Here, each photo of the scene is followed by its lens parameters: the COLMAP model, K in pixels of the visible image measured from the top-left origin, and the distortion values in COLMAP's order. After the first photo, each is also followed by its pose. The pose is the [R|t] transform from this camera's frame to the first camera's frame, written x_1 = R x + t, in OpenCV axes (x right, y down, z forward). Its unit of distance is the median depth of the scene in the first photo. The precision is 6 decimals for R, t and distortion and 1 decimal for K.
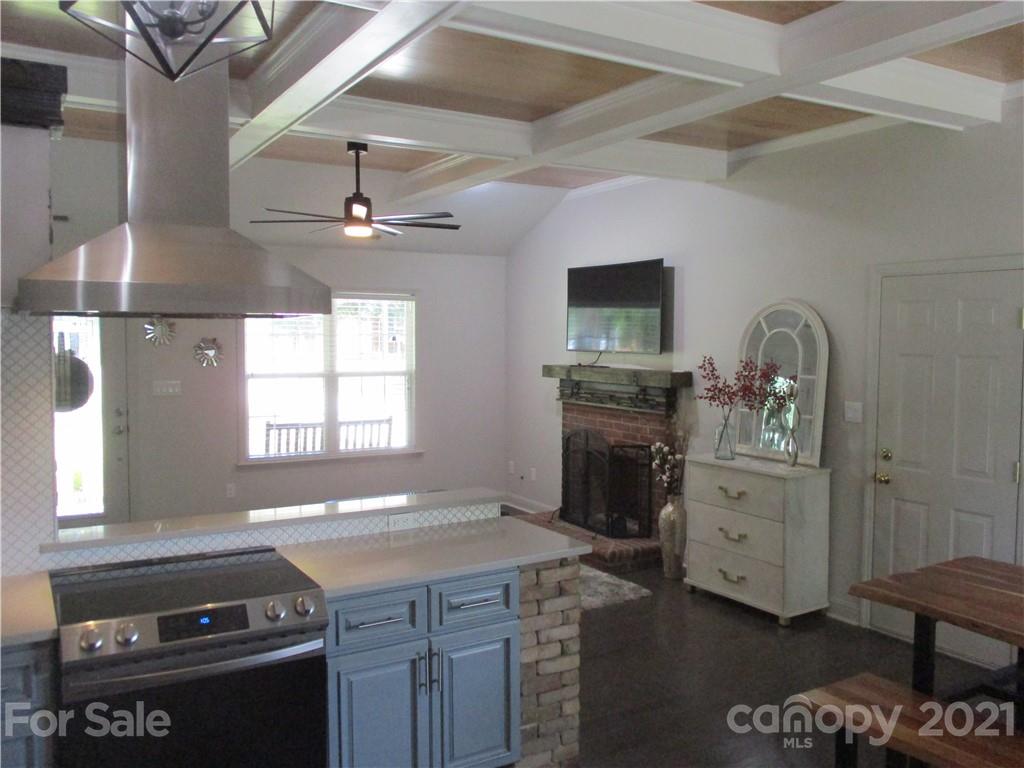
lens RADIAL K [[853.9, 0, 511.6], [0, 853.9, 379.6], [0, 0, 1]] dist [-0.034904, 0.022237]
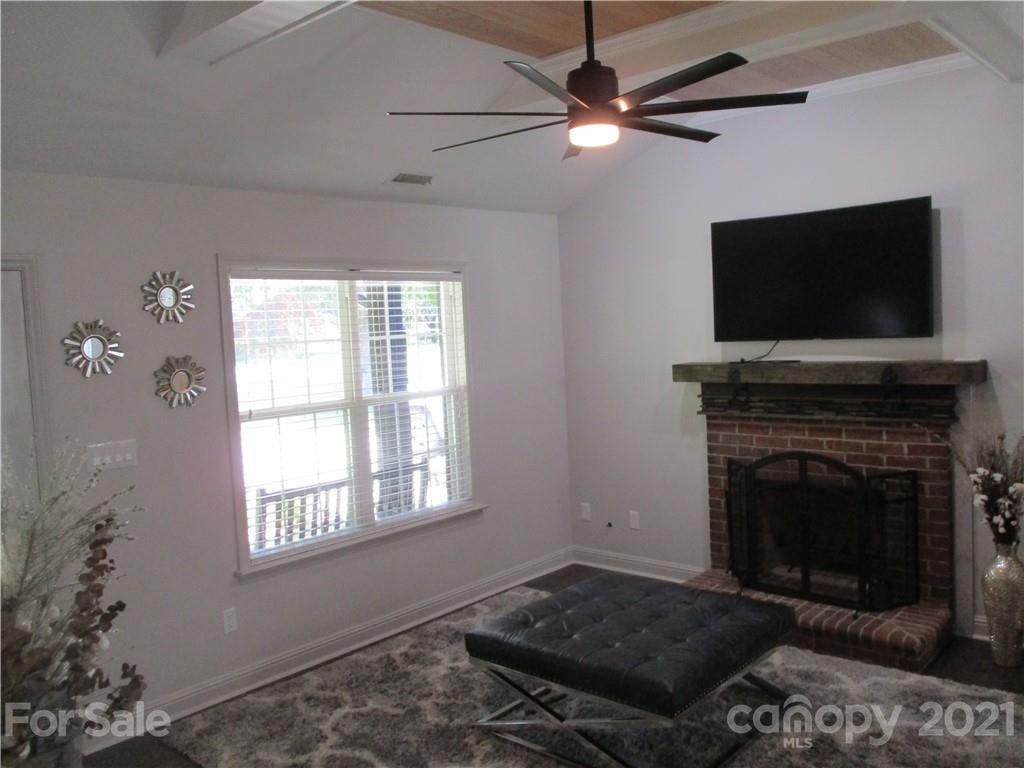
lens RADIAL K [[853.9, 0, 512.3], [0, 853.9, 387.7], [0, 0, 1]] dist [-0.034904, 0.022237]
pose [[0.951491, -0.075105, 0.298368, -0.304003], [0.070584, 0.997169, 0.025917, -0.026396], [-0.299470, -0.003600, 0.954099, 0.393057]]
